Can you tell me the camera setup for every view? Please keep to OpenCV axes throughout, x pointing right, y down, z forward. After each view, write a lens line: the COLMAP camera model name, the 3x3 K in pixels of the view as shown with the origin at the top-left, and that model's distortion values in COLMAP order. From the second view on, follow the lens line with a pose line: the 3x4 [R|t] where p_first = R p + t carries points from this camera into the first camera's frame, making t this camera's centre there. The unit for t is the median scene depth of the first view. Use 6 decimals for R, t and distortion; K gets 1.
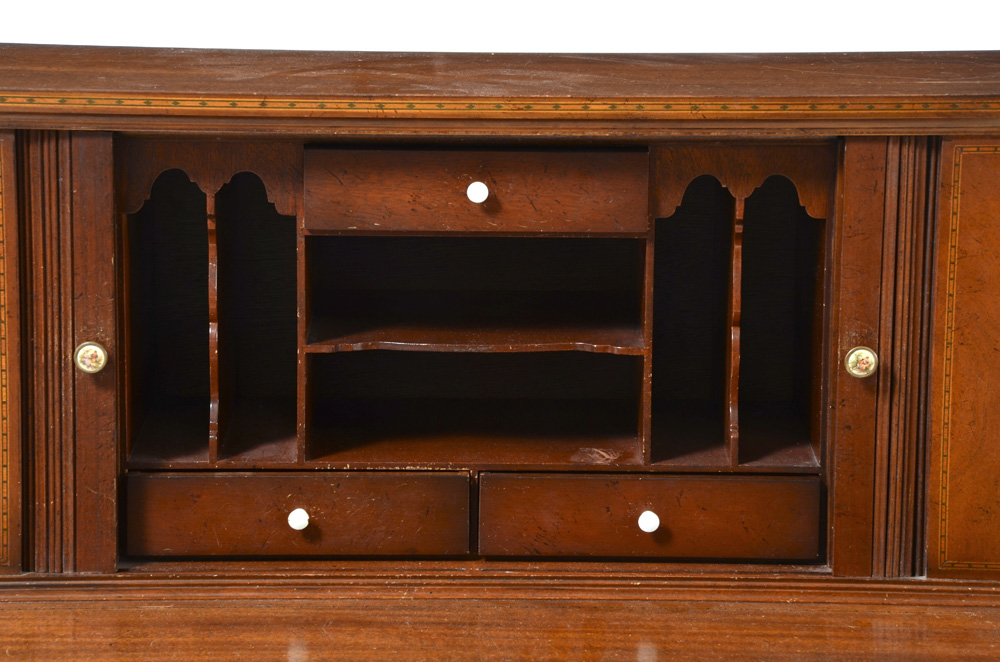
lens RADIAL K [[3562.3, 0, 498.6], [0, 3562.3, 338.2], [0, 0, 1]] dist [1.095370, 0.000000]
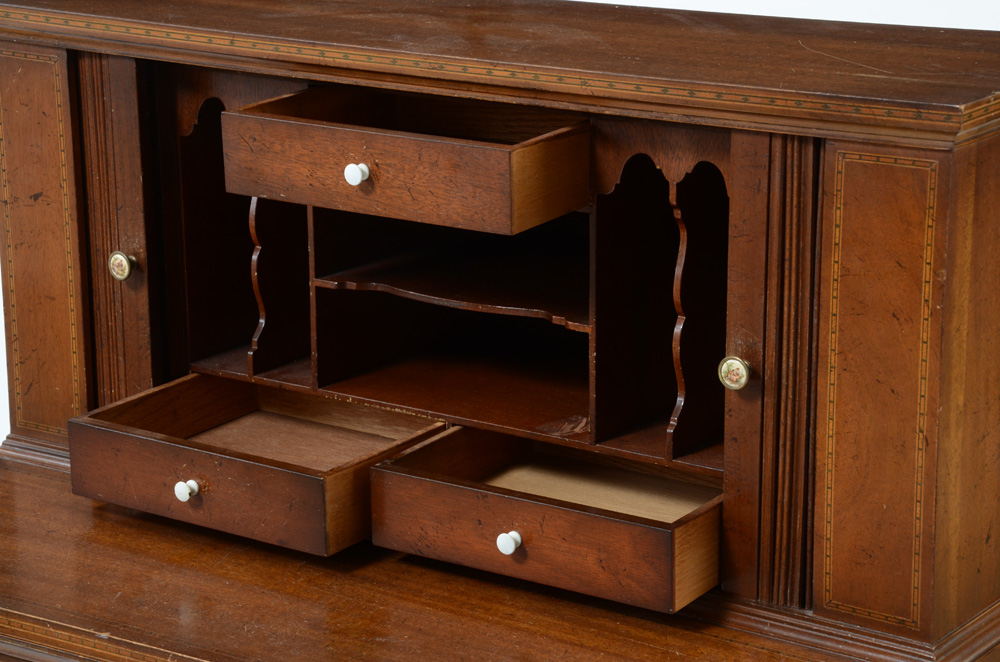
lens RADIAL K [[2517.1, 0, 510.2], [0, 2517.1, 334.6], [0, 0, 1]] dist [0.616648, 0.000000]
pose [[0.822997, 0.138258, -0.550963, 0.408112], [-0.098378, 0.989963, 0.101469, -0.063315], [0.559462, -0.029306, 0.828338, 0.428791]]
